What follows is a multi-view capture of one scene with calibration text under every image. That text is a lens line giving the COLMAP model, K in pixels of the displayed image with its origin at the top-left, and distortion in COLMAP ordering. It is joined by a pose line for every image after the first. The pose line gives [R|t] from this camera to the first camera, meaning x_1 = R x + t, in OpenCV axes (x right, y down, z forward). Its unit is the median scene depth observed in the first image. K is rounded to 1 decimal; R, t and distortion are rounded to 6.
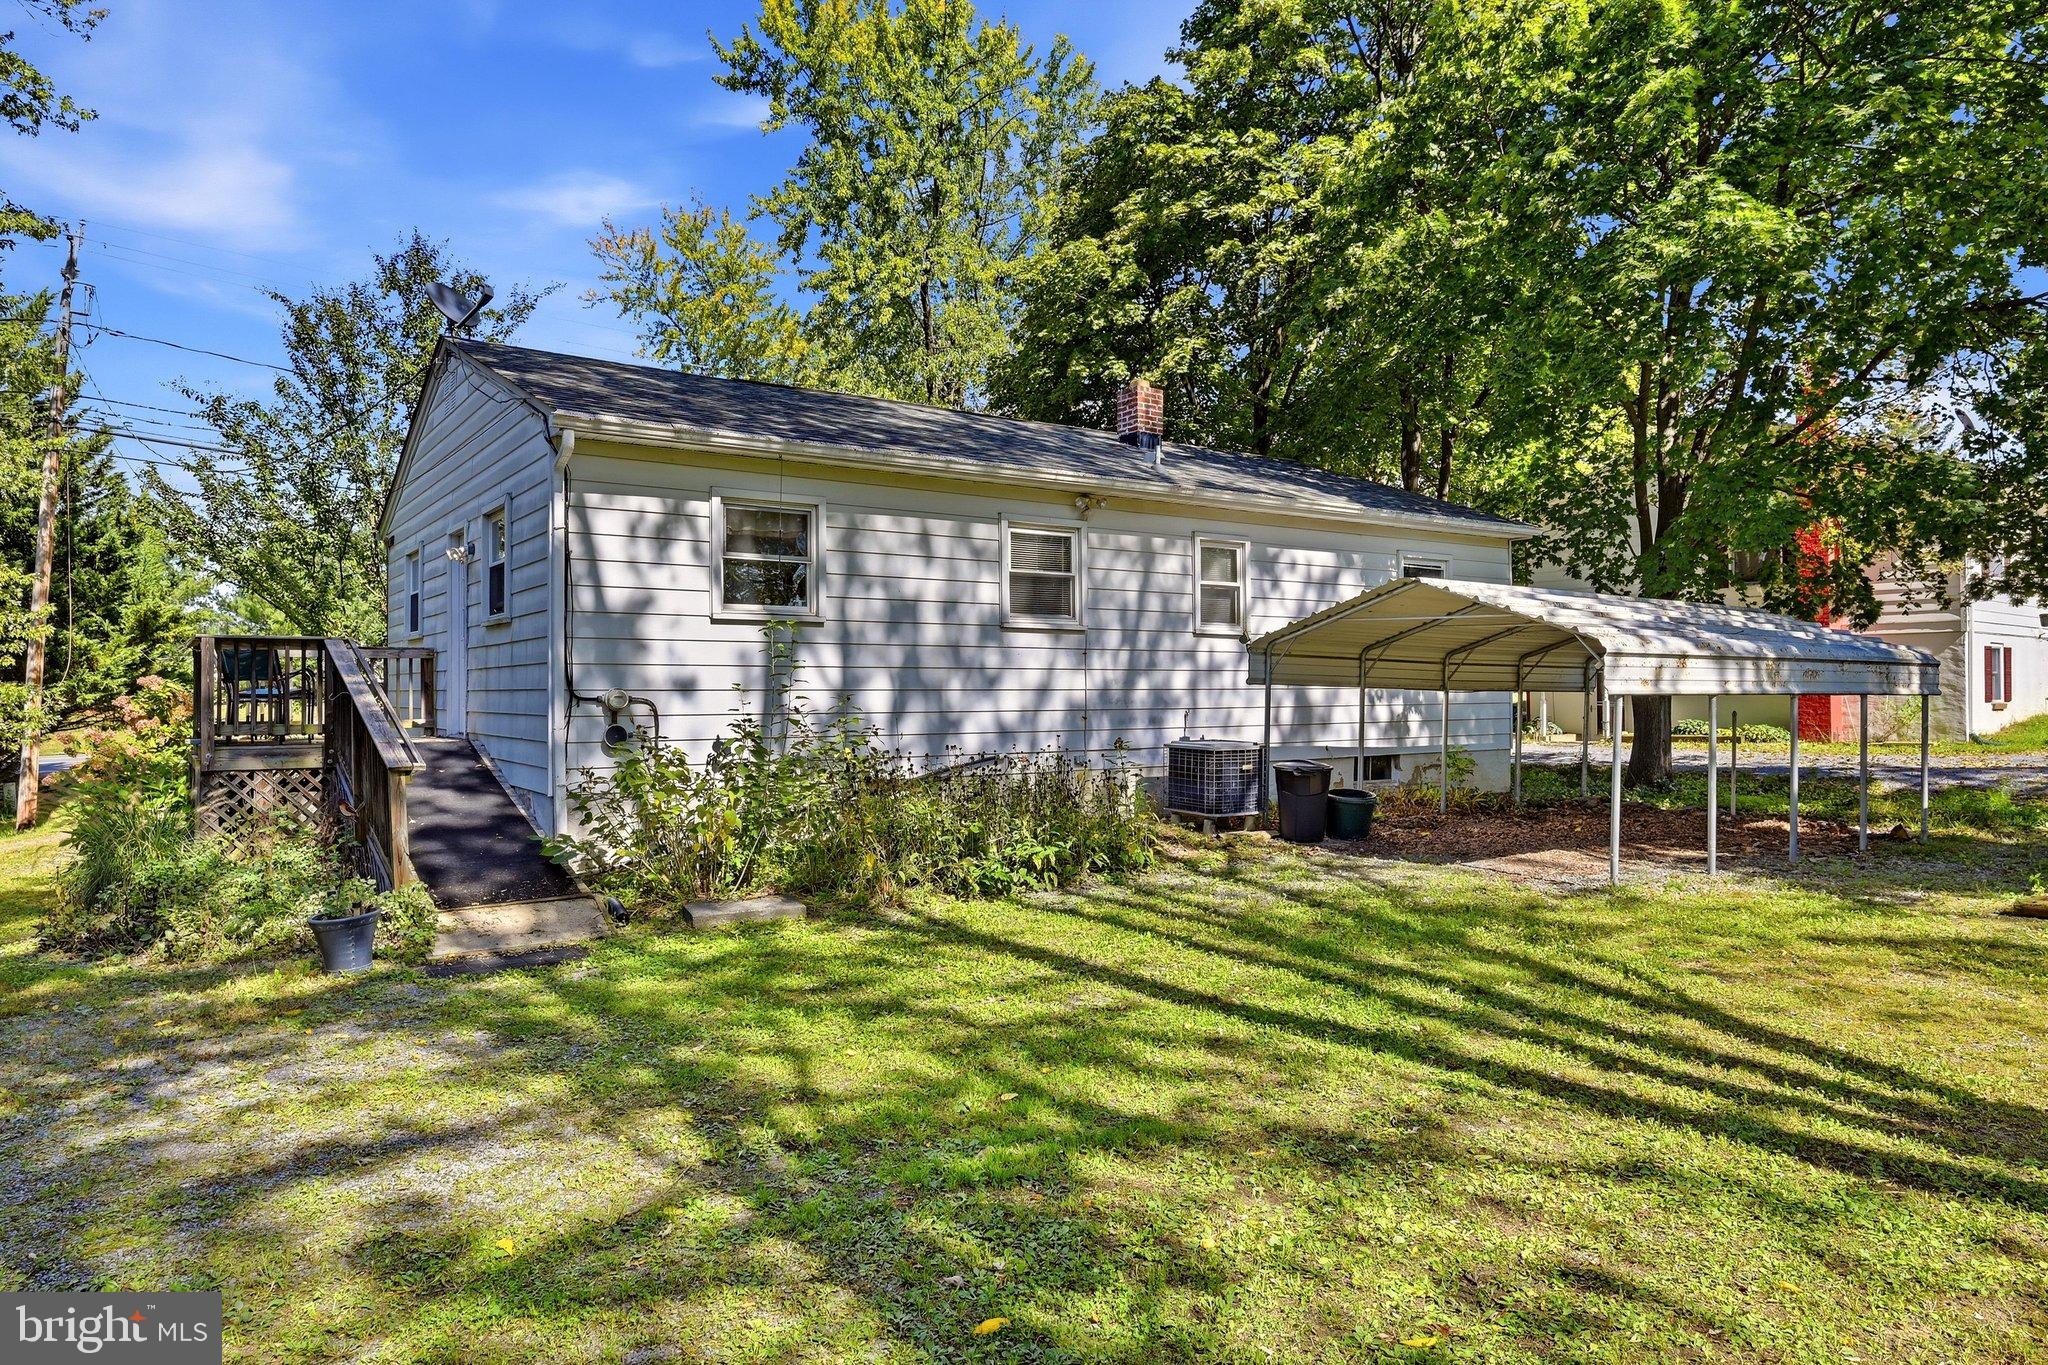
lens RADIAL K [[1265.4, 0, 1024.0], [0, 1265.4, 682.5], [0, 0, 1]] dist [-0.041619, 0.001118]
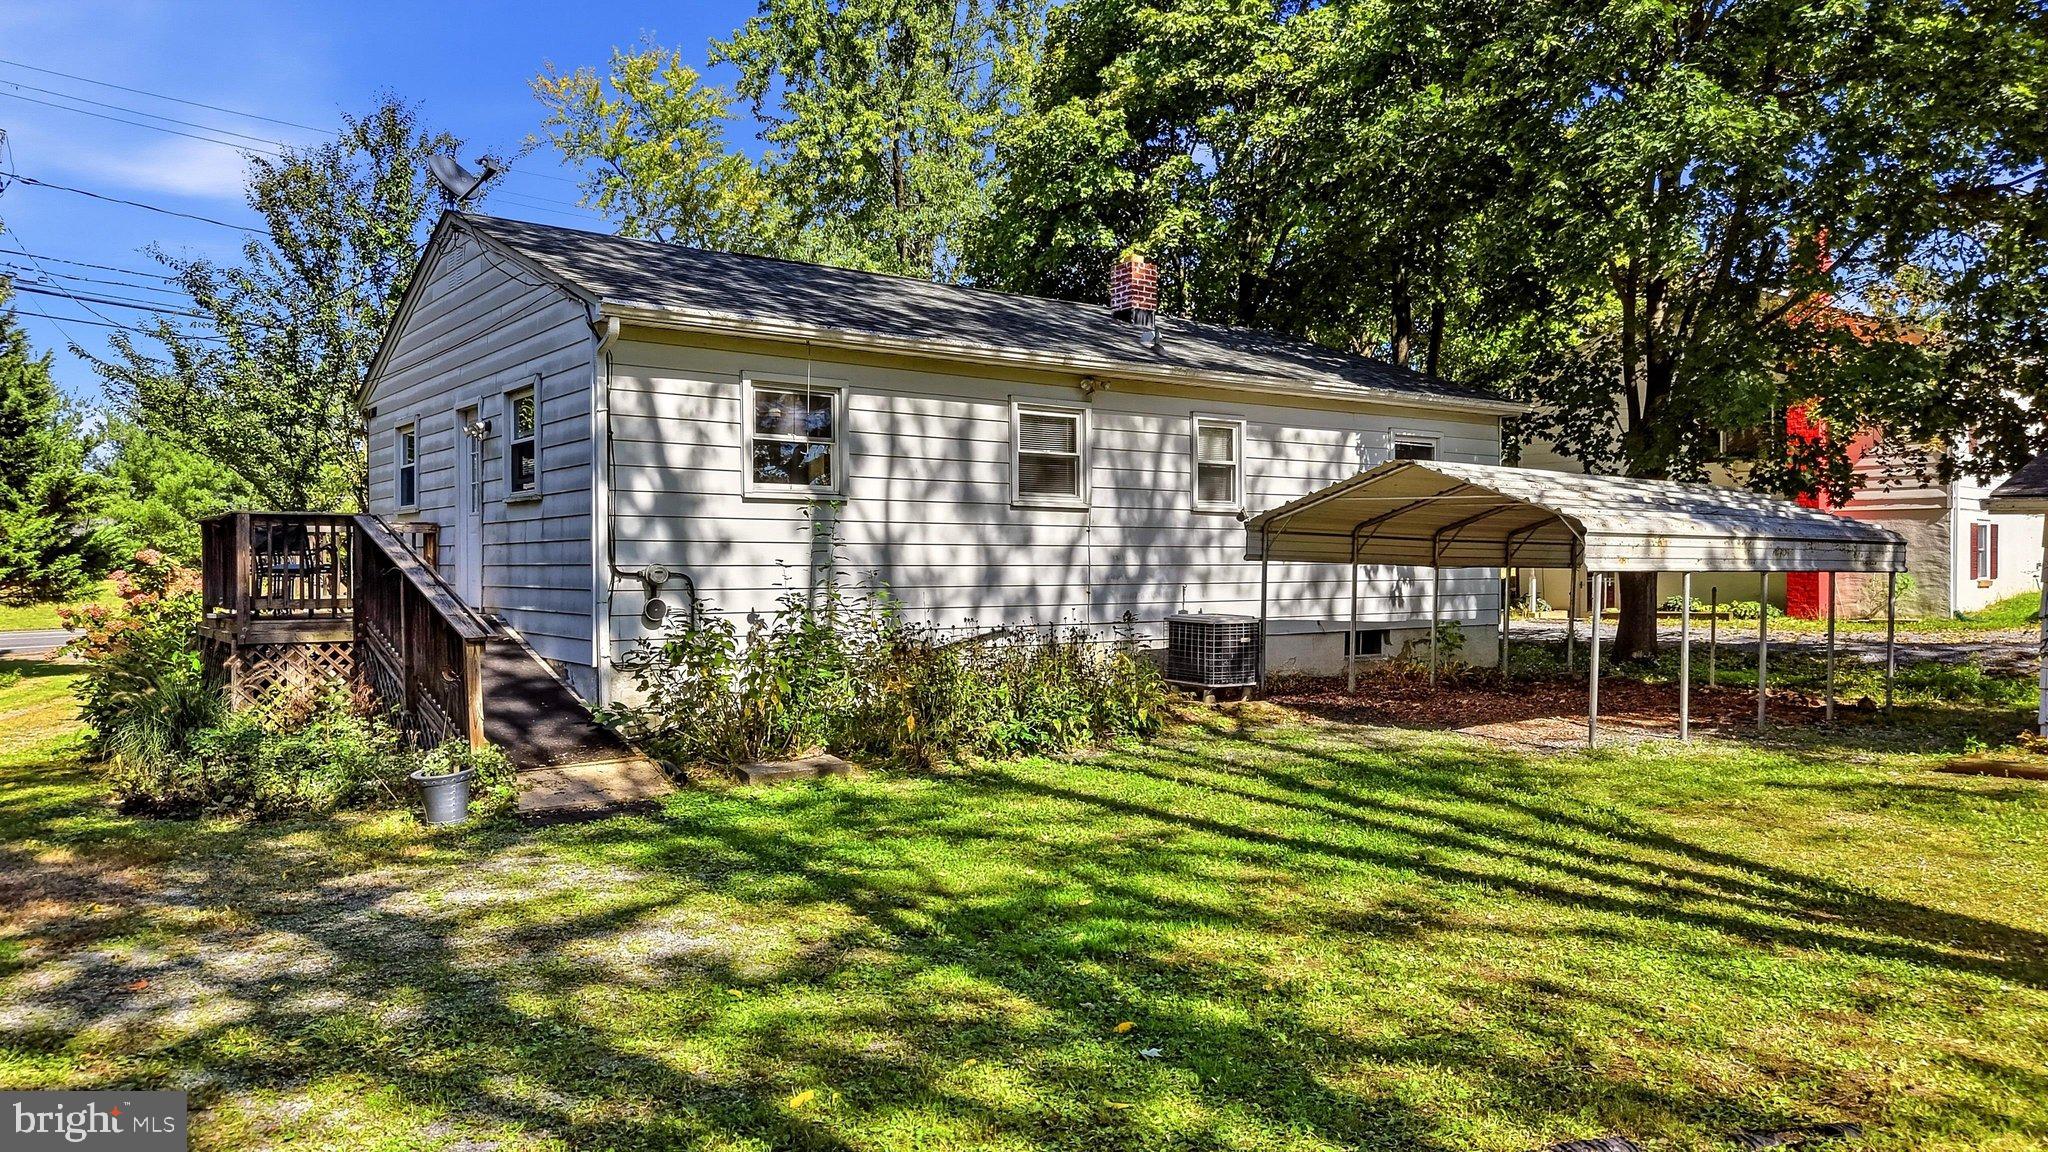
lens RADIAL K [[1403.6, 0, 1024.0], [0, 1403.6, 576.0], [0, 0, 1]] dist [0.003148, -0.087353]
pose [[0.999151, 0.001246, 0.041184, -0.040277], [-0.001843, 0.999894, 0.014452, -0.001611], [-0.041161, -0.014515, 0.999047, -0.108137]]
